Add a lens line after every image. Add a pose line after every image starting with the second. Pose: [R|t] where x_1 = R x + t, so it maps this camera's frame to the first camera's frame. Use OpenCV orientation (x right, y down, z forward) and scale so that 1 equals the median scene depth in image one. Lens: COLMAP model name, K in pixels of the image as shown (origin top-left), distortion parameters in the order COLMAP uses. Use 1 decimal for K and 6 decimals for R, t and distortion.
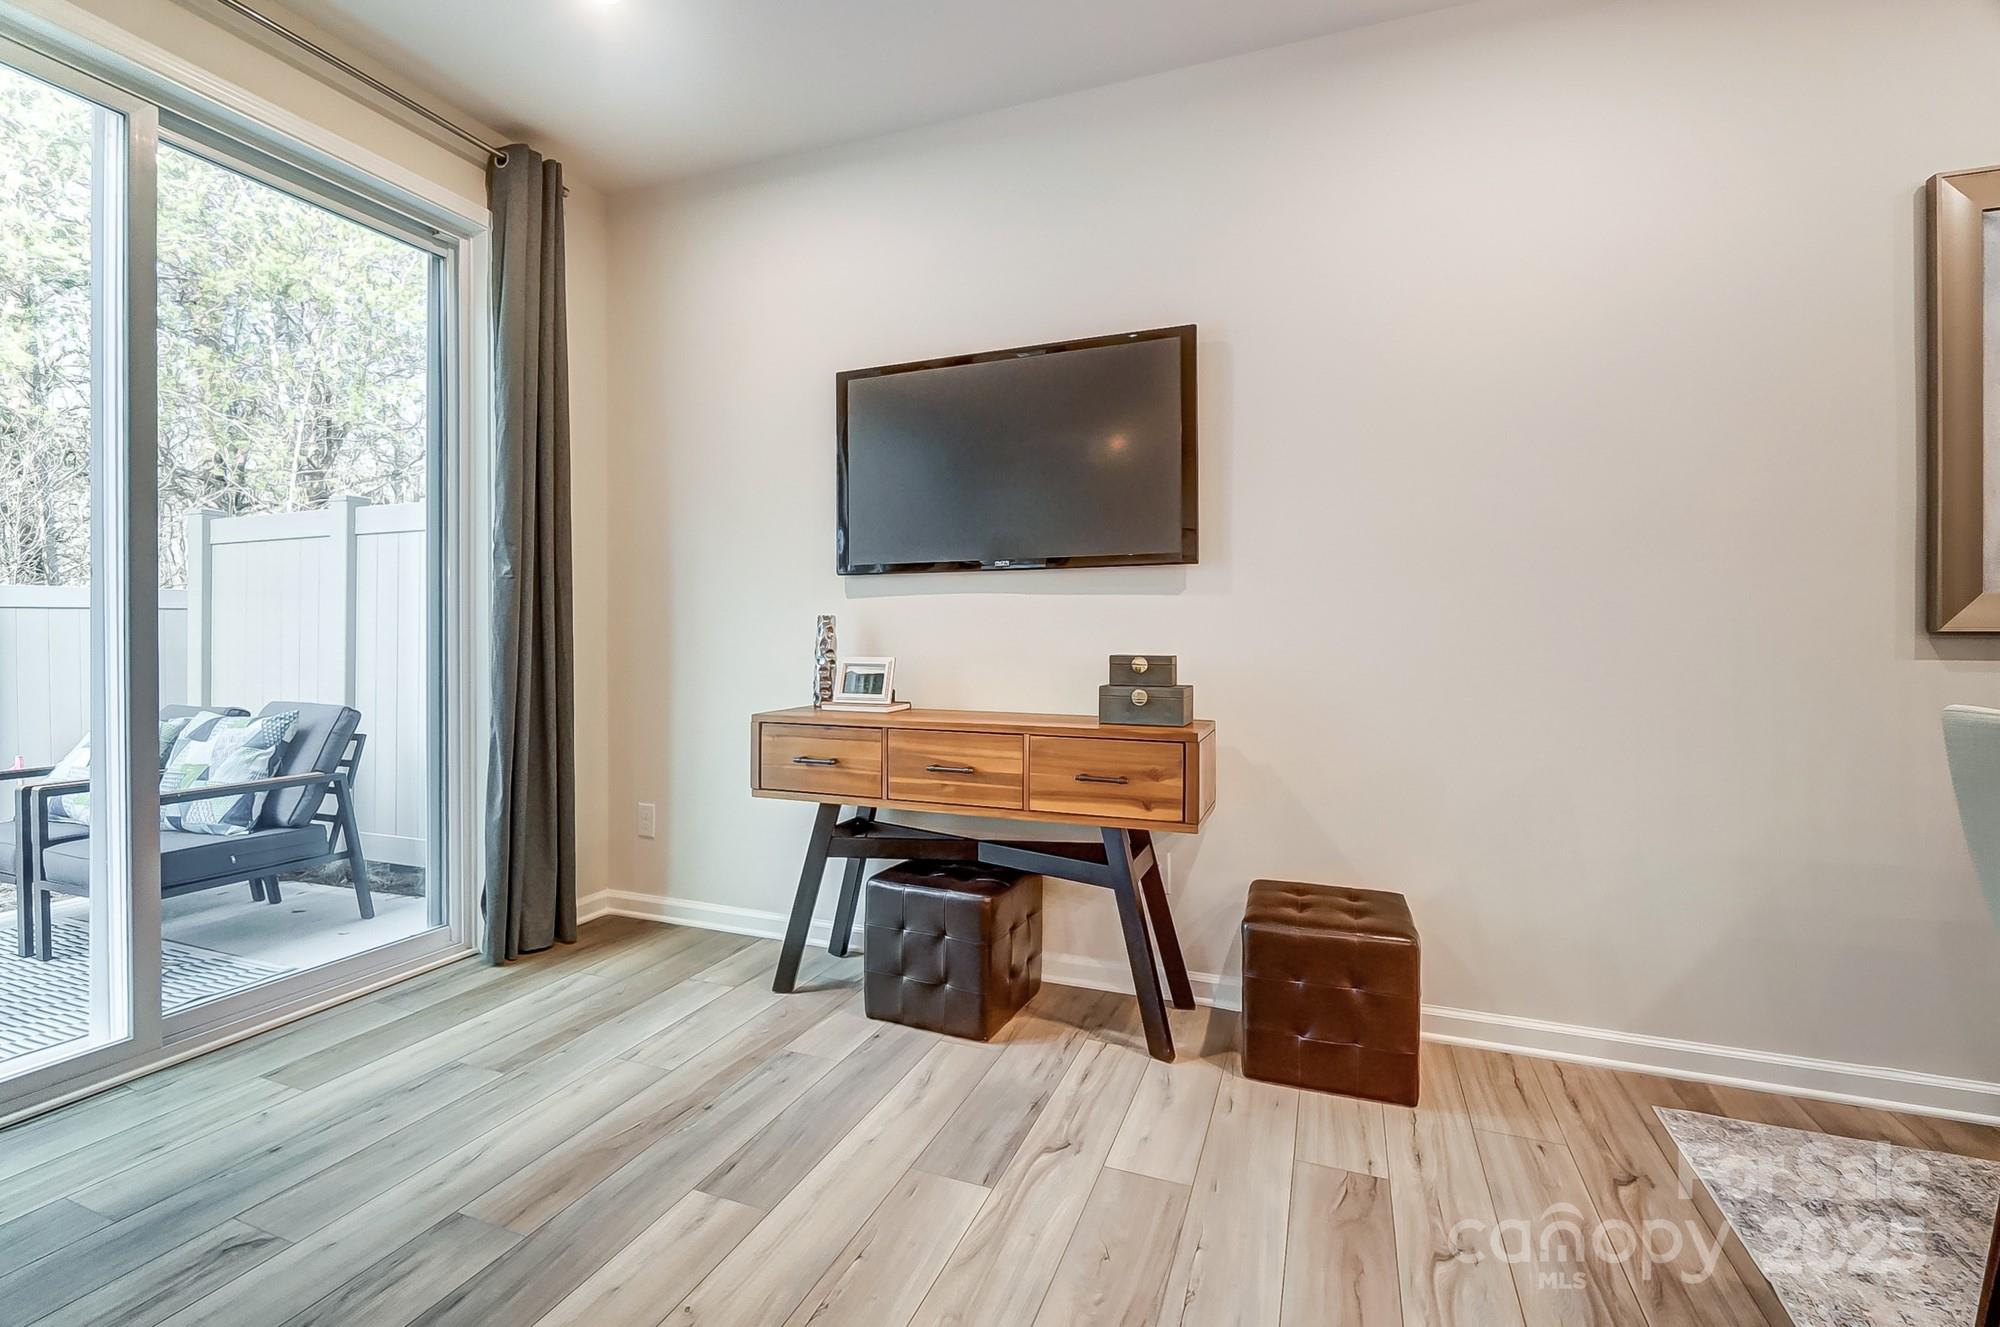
lens RADIAL K [[884.6, 0, 1005.8], [0, 884.6, 650.8], [0, 0, 1]] dist [0.000905, 0.001120]
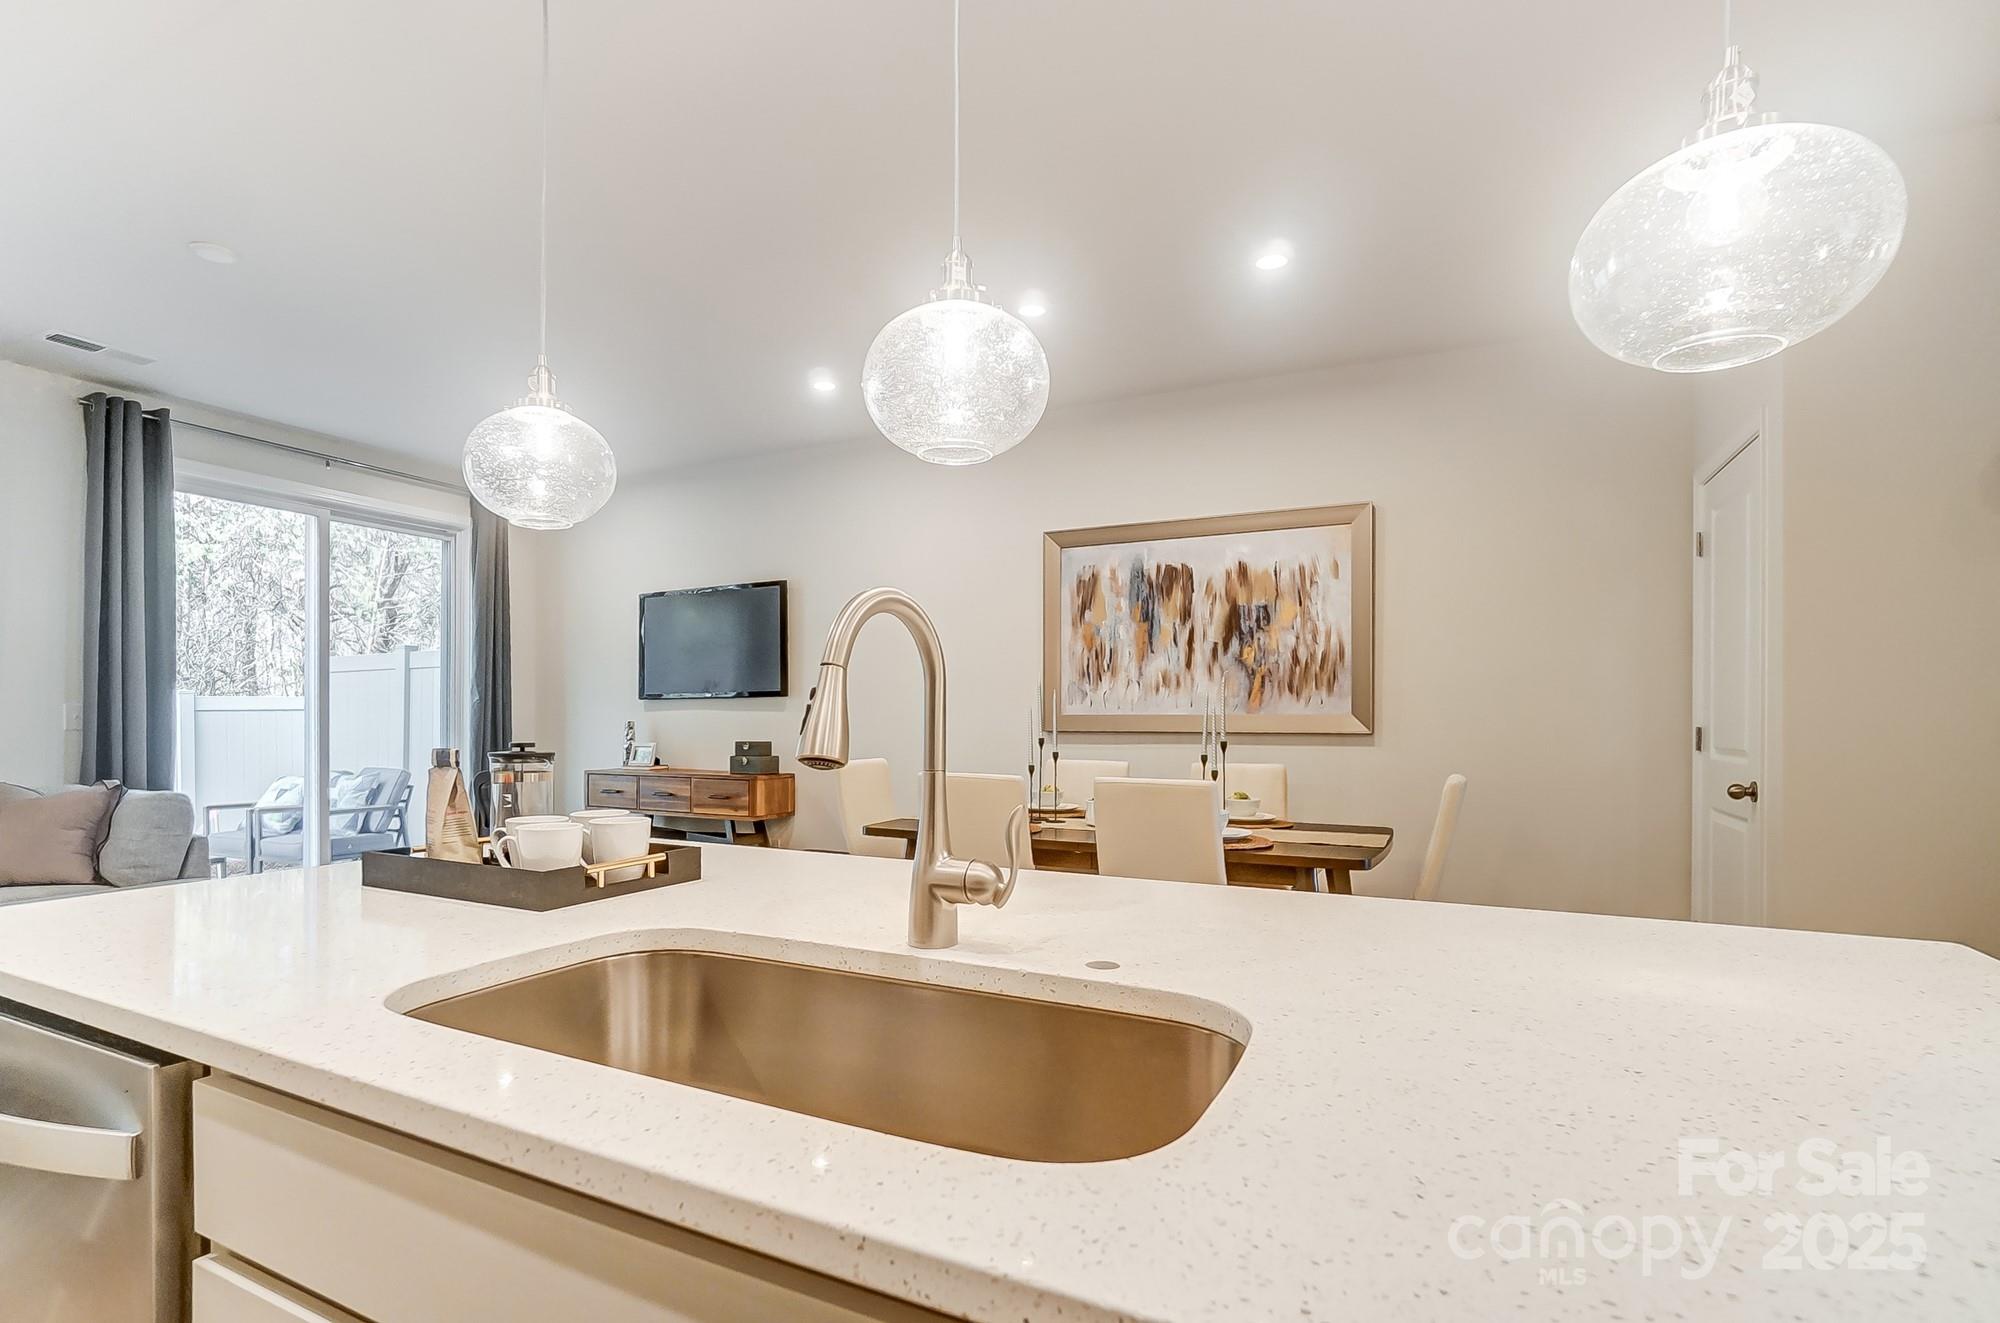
lens RADIAL K [[884.6, 0, 919.5], [0, 884.6, 726.6], [0, 0, 1]] dist [0.000905, 0.001120]
pose [[0.993542, -0.002824, -0.113426, 0.577491], [0.002049, 0.999974, -0.006946, -0.011151], [0.113443, 0.006669, 0.993522, -0.771614]]
